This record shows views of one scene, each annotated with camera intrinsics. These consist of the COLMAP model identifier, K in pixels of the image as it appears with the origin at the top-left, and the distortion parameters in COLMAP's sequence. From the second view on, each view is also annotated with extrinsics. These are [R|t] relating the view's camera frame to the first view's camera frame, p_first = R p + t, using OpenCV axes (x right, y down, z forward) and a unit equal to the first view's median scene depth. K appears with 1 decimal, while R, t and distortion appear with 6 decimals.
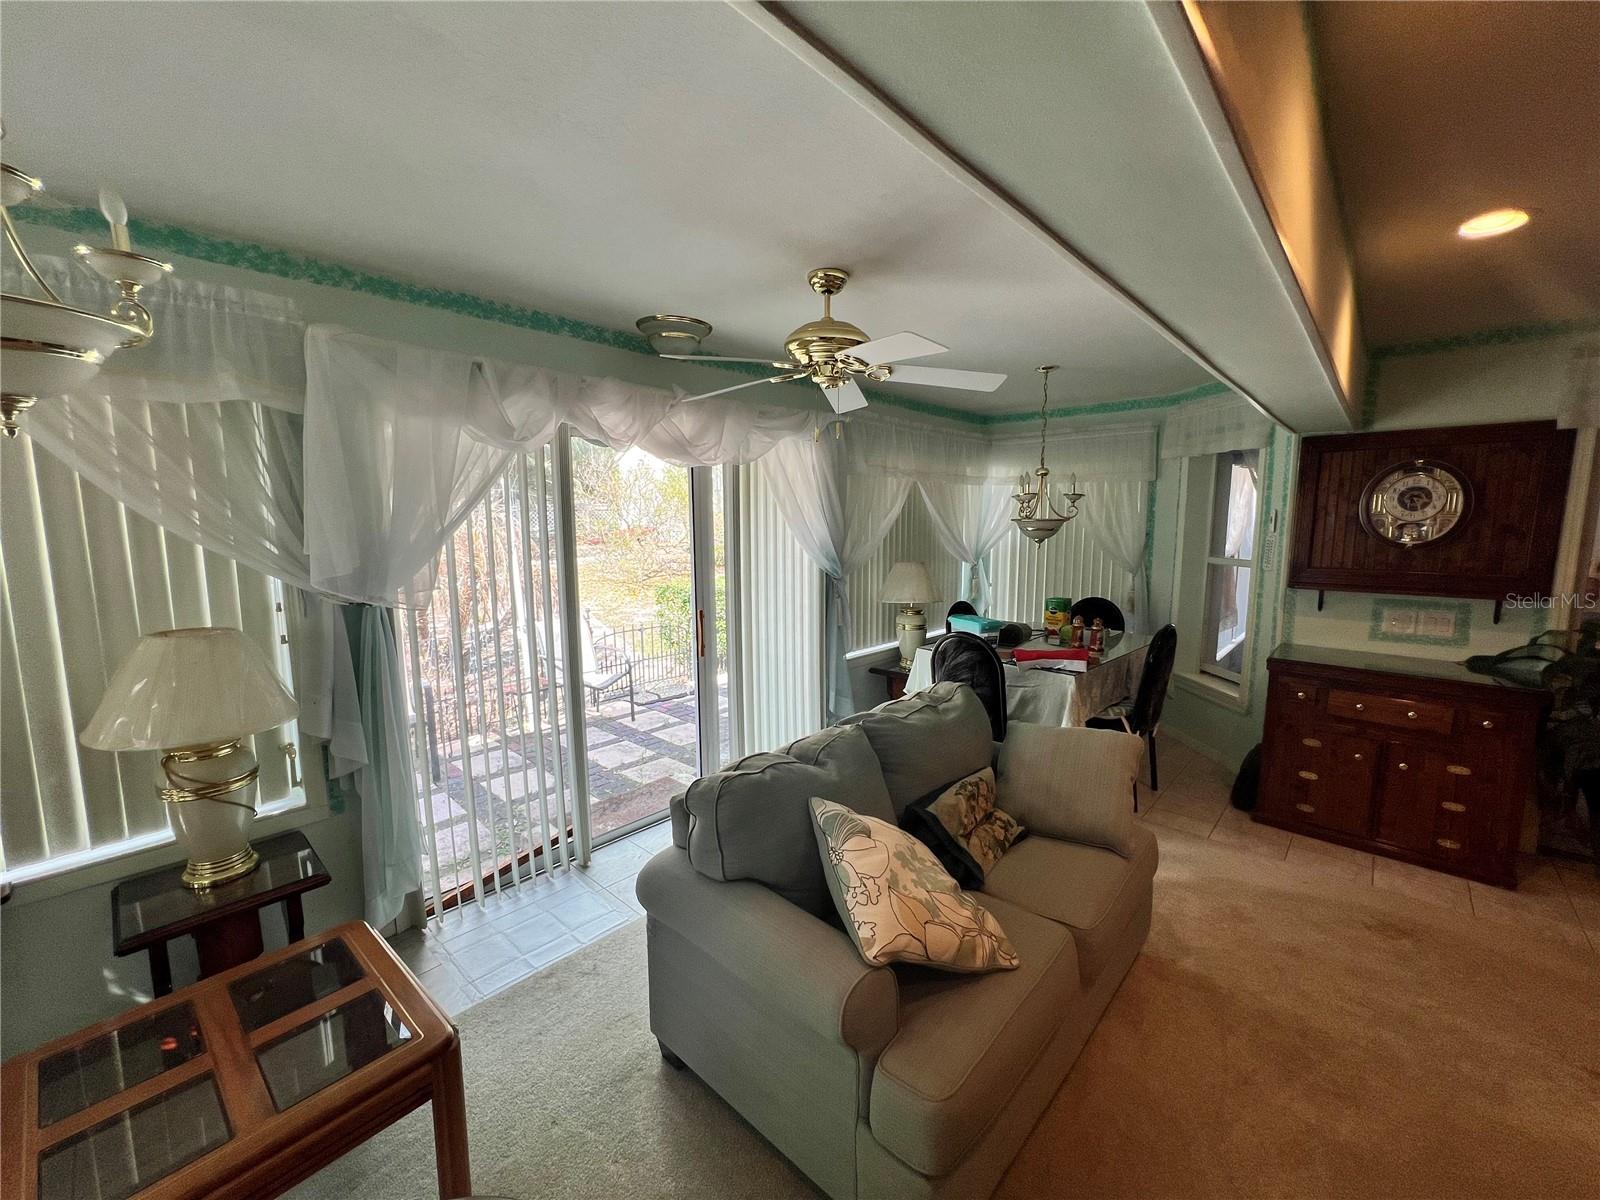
lens RADIAL K [[644.6, 0, 800.0], [0, 644.6, 600.0], [0, 0, 1]] dist [-0.001756, -0.000208]
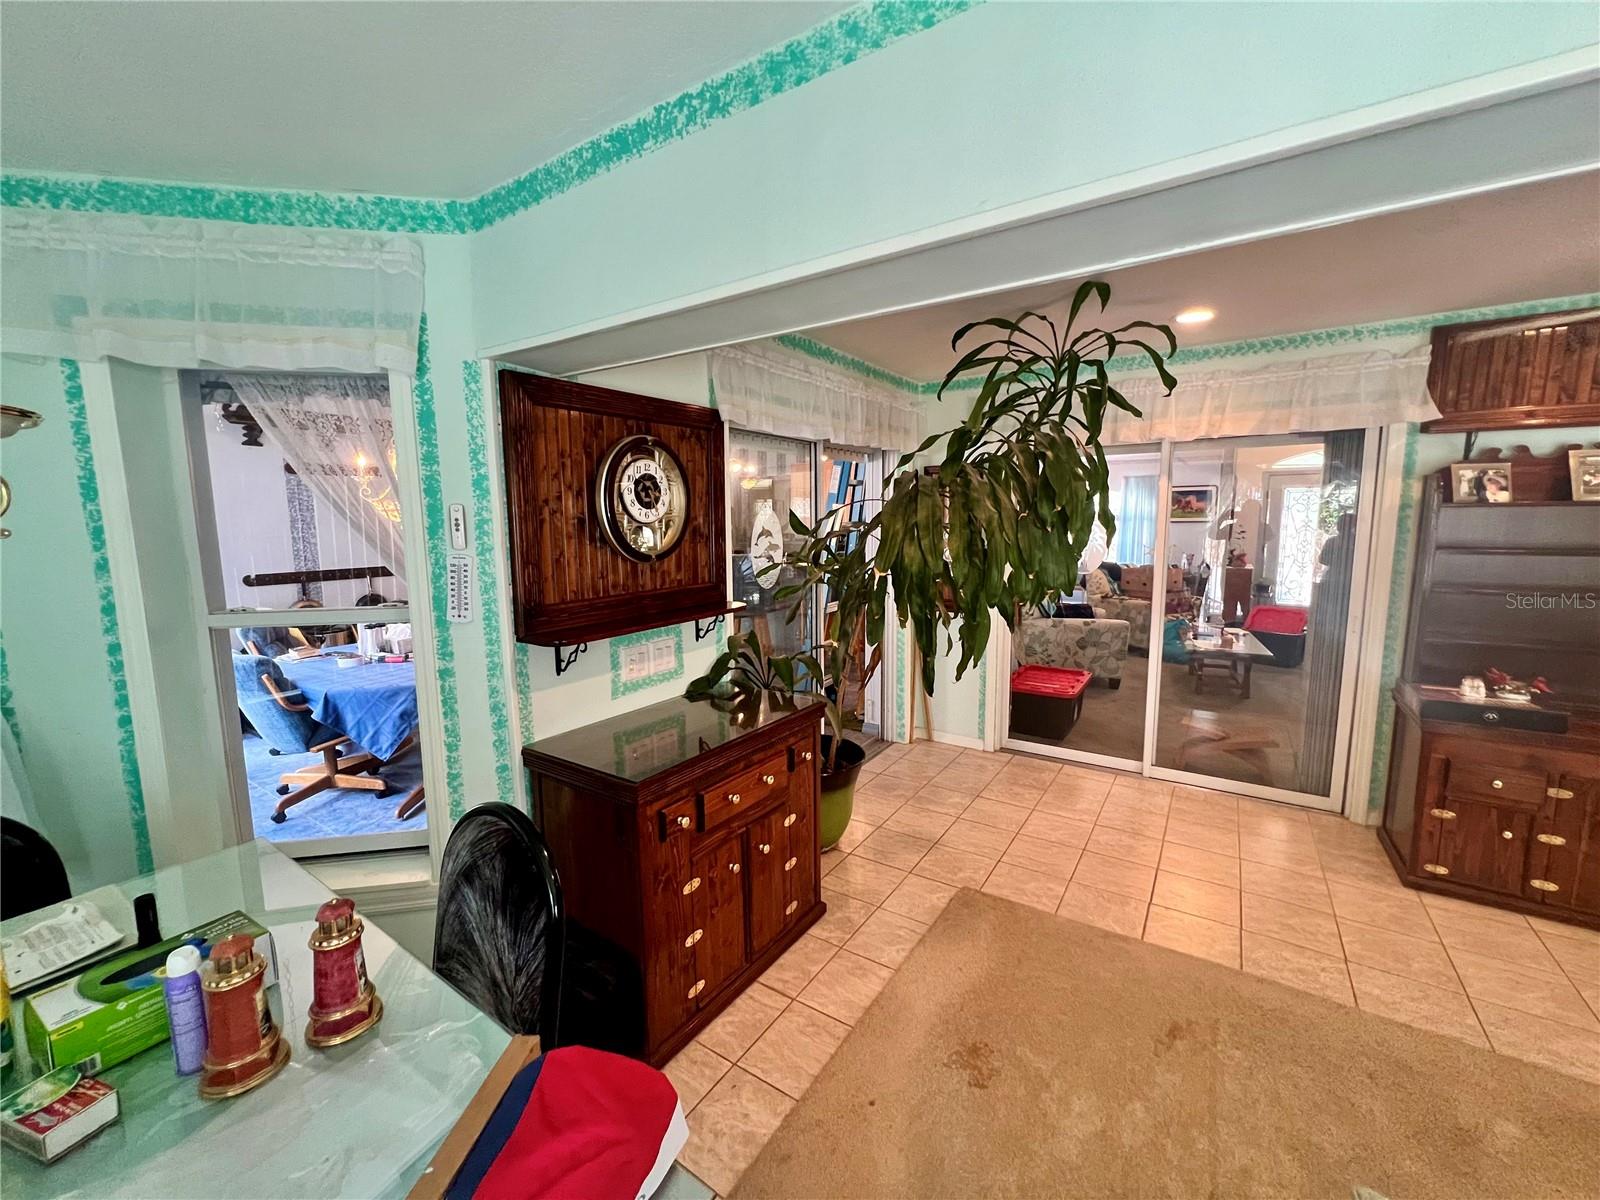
lens RADIAL K [[644.6, 0, 800.0], [0, 644.6, 600.0], [0, 0, 1]] dist [-0.001756, -0.000208]
pose [[-0.141259, -0.114566, 0.983321, 0.214186], [0.144123, 0.980319, 0.134920, -0.110298], [-0.979426, 0.160778, -0.121967, 0.931454]]
